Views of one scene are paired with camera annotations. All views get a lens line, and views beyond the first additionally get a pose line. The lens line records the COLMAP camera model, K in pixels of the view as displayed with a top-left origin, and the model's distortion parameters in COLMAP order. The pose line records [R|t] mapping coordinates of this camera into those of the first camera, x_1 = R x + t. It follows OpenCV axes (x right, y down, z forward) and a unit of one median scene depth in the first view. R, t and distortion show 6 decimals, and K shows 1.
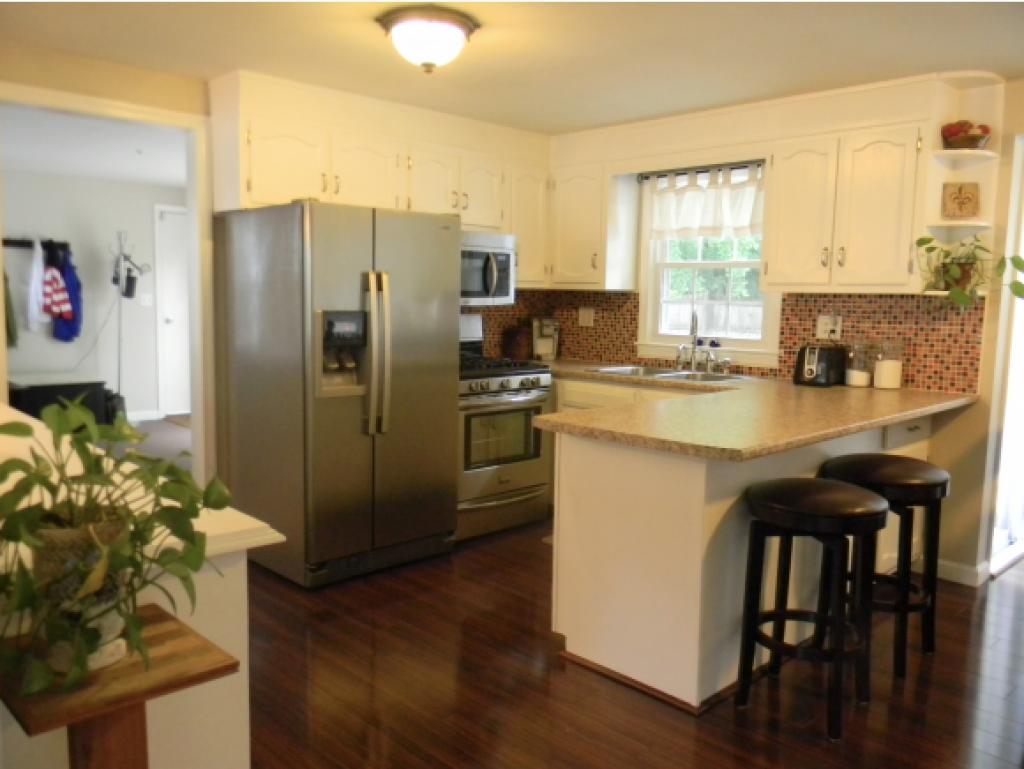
lens RADIAL K [[818.9, 0, 507.2], [0, 818.9, 383.7], [0, 0, 1]] dist [0.003293, -0.002043]
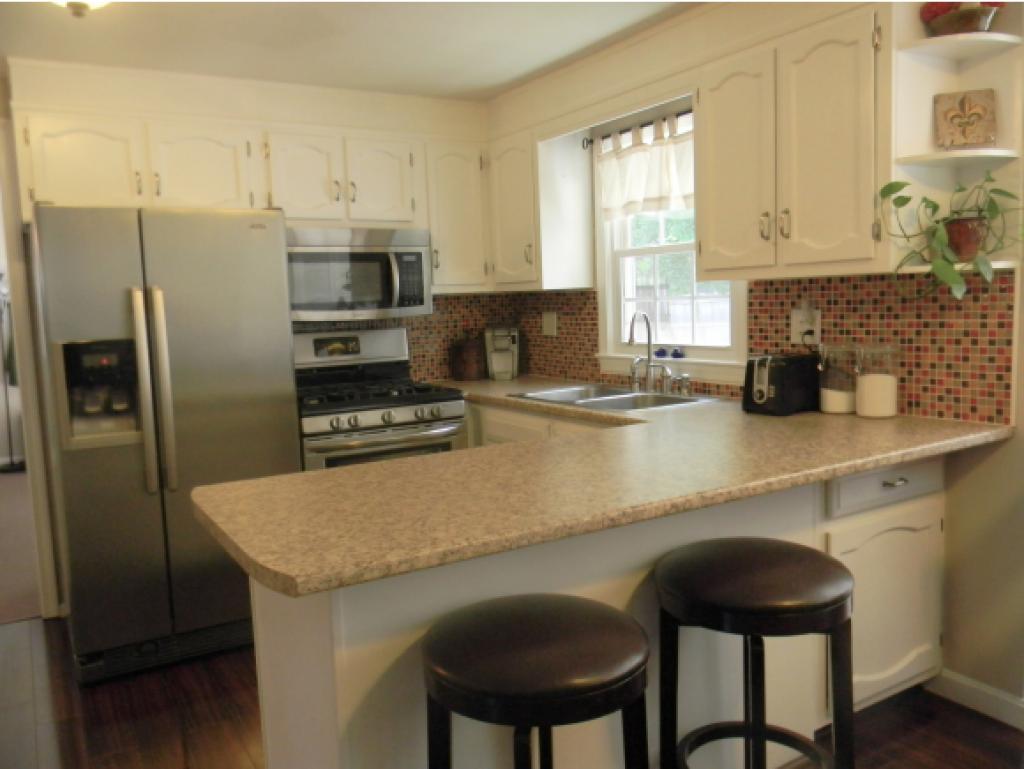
lens RADIAL K [[818.9, 0, 511.0], [0, 818.9, 383.4], [0, 0, 1]] dist [0.003293, -0.002043]
pose [[0.971025, -0.031755, -0.236859, 0.323844], [0.031173, 0.999495, -0.006205, -0.025239], [0.236936, -0.001358, 0.971524, 0.275734]]
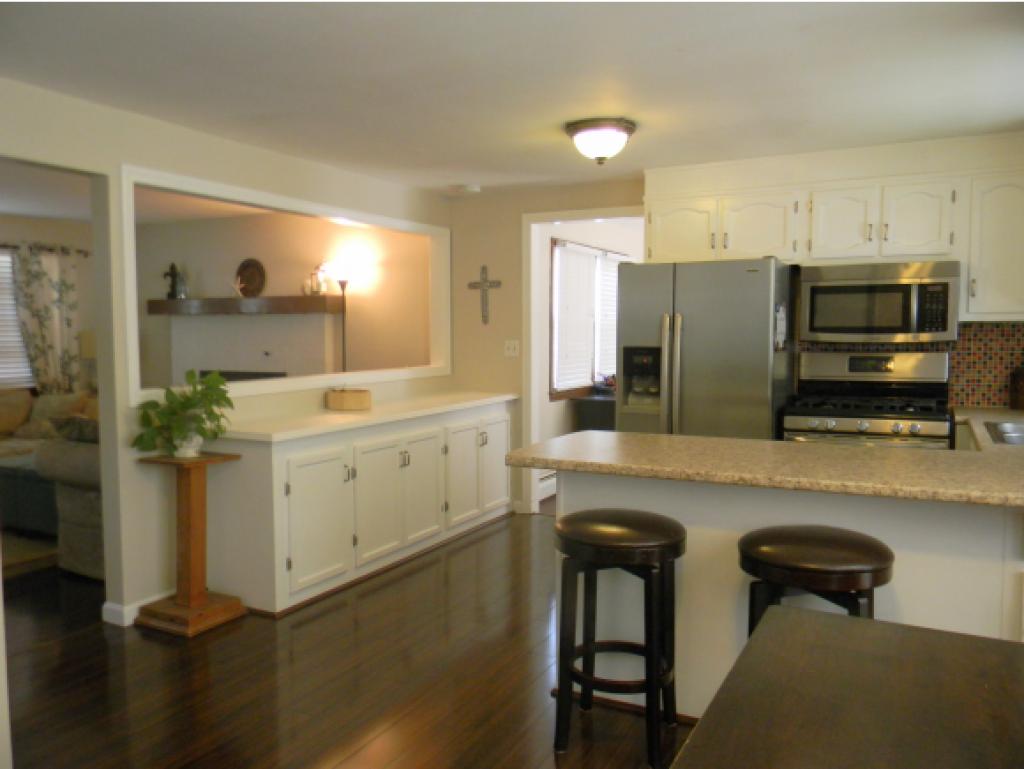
lens RADIAL K [[818.9, 0, 504.0], [0, 818.9, 384.1], [0, 0, 1]] dist [0.003293, -0.002043]
pose [[0.311662, 0.041144, -0.949302, 0.806119], [-0.089566, 0.995886, 0.013758, -0.024989], [0.945962, 0.080737, 0.314065, 0.340701]]
